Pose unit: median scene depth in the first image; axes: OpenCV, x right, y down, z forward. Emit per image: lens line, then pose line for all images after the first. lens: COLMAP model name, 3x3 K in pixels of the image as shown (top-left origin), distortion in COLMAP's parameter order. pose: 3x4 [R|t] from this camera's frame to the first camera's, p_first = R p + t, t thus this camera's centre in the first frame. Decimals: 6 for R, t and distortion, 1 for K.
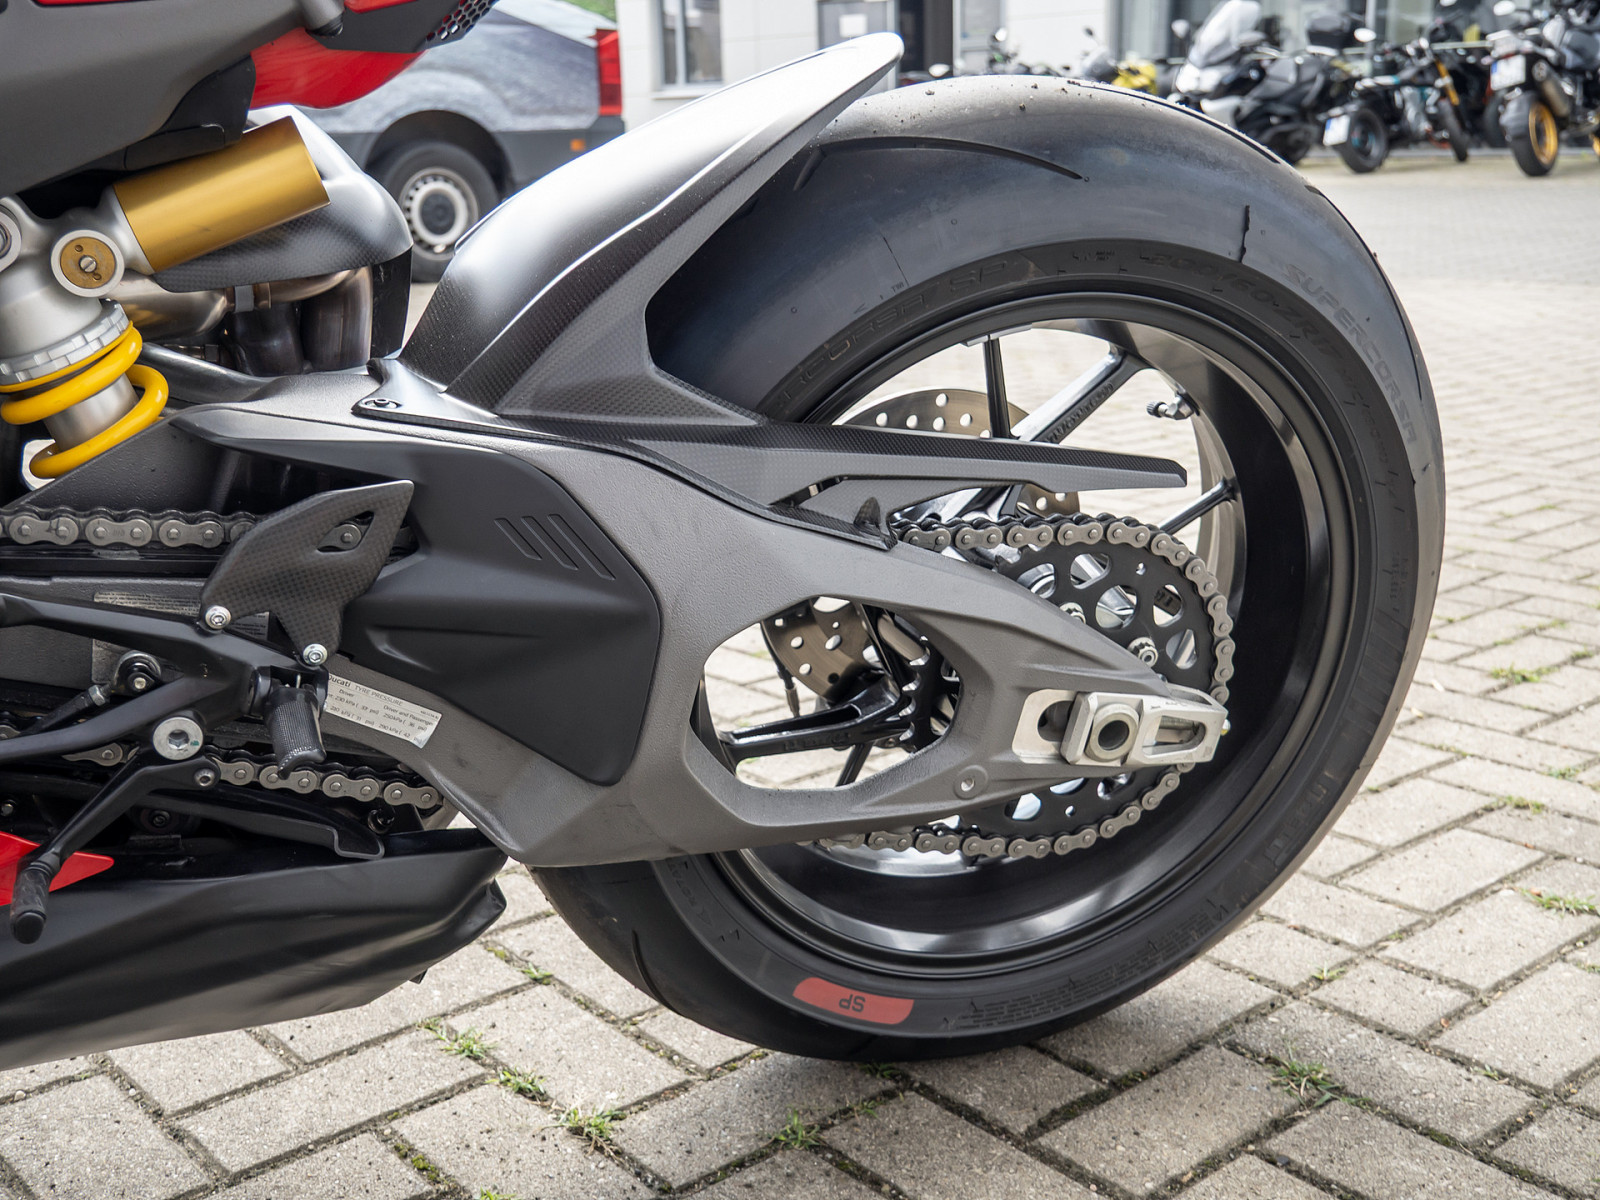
lens RADIAL K [[1754.5, 0, 800.0], [0, 1754.5, 600.0], [0, 0, 1]] dist [0.015206, -0.017040]
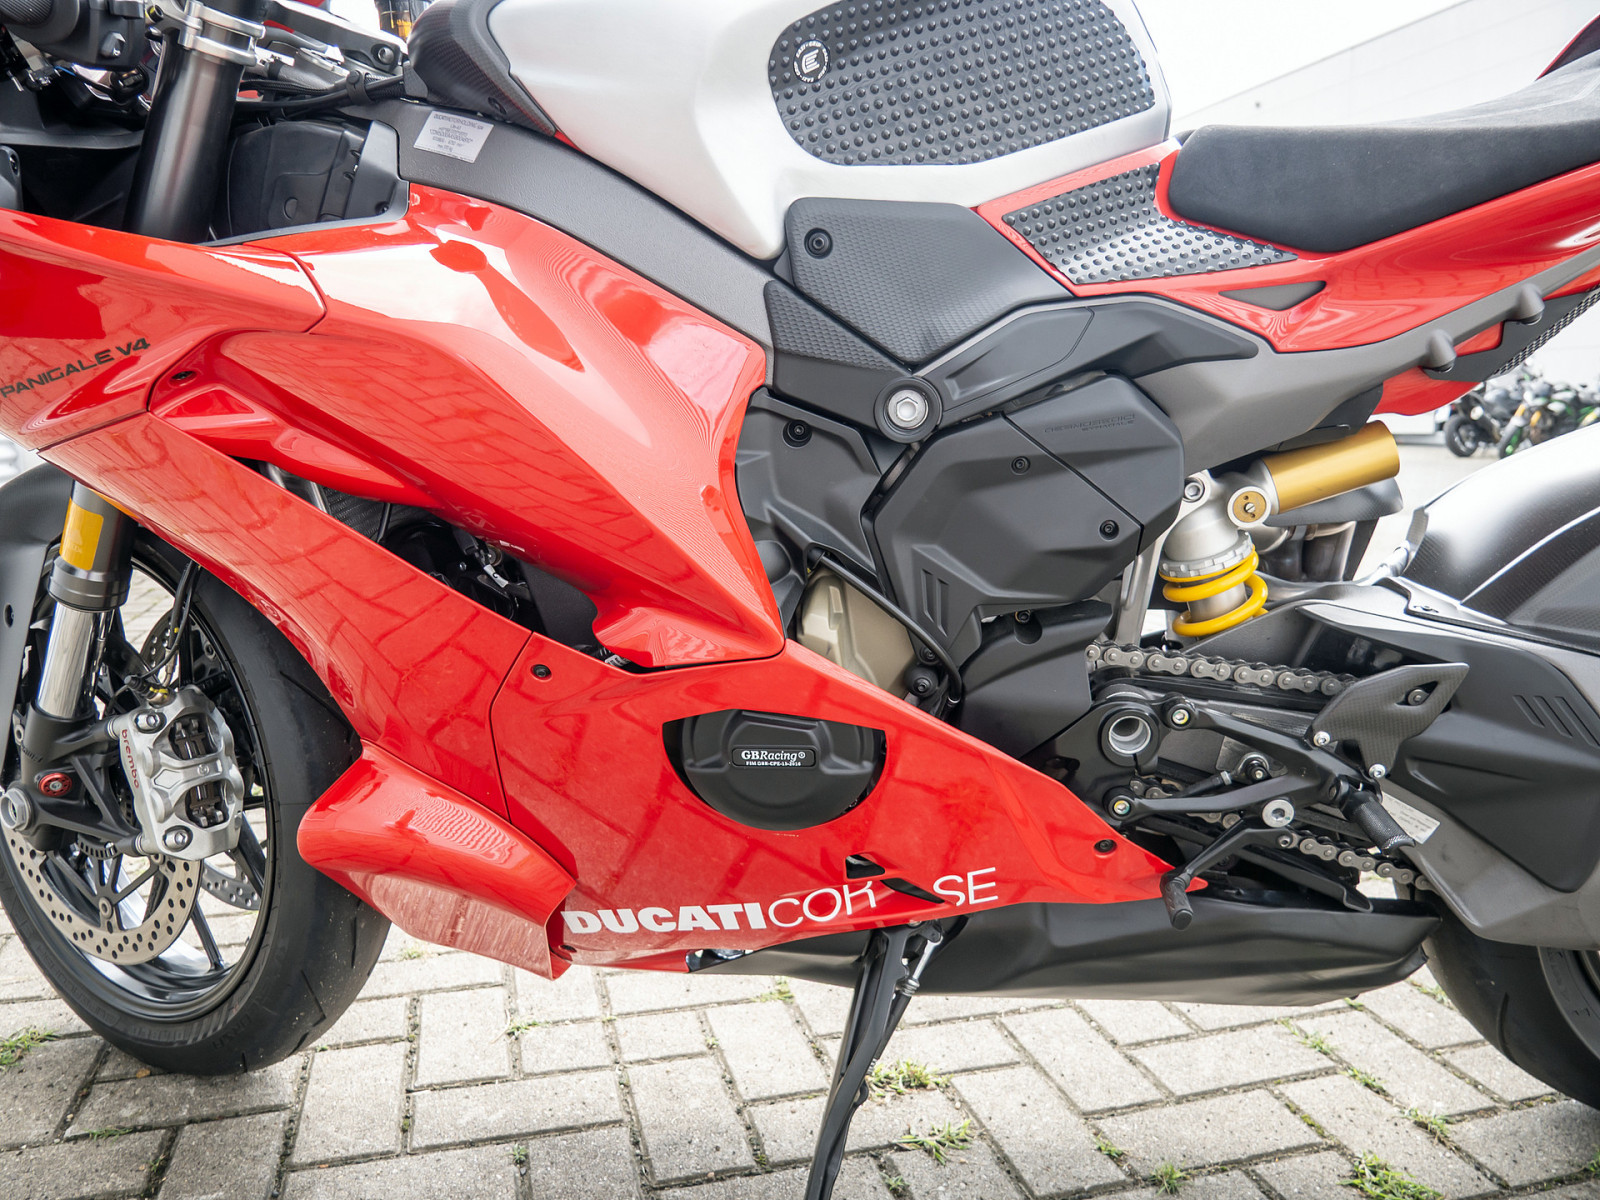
lens RADIAL K [[1137.1, 0, 800.0], [0, 1137.1, 600.0], [0, 0, 1]] dist [-0.049192, 0.011852]
pose [[0.906538, 0.086196, -0.413229, -0.255653], [-0.127262, 0.989190, -0.072848, 0.014030], [0.402483, 0.118628, 0.907709, -0.063547]]
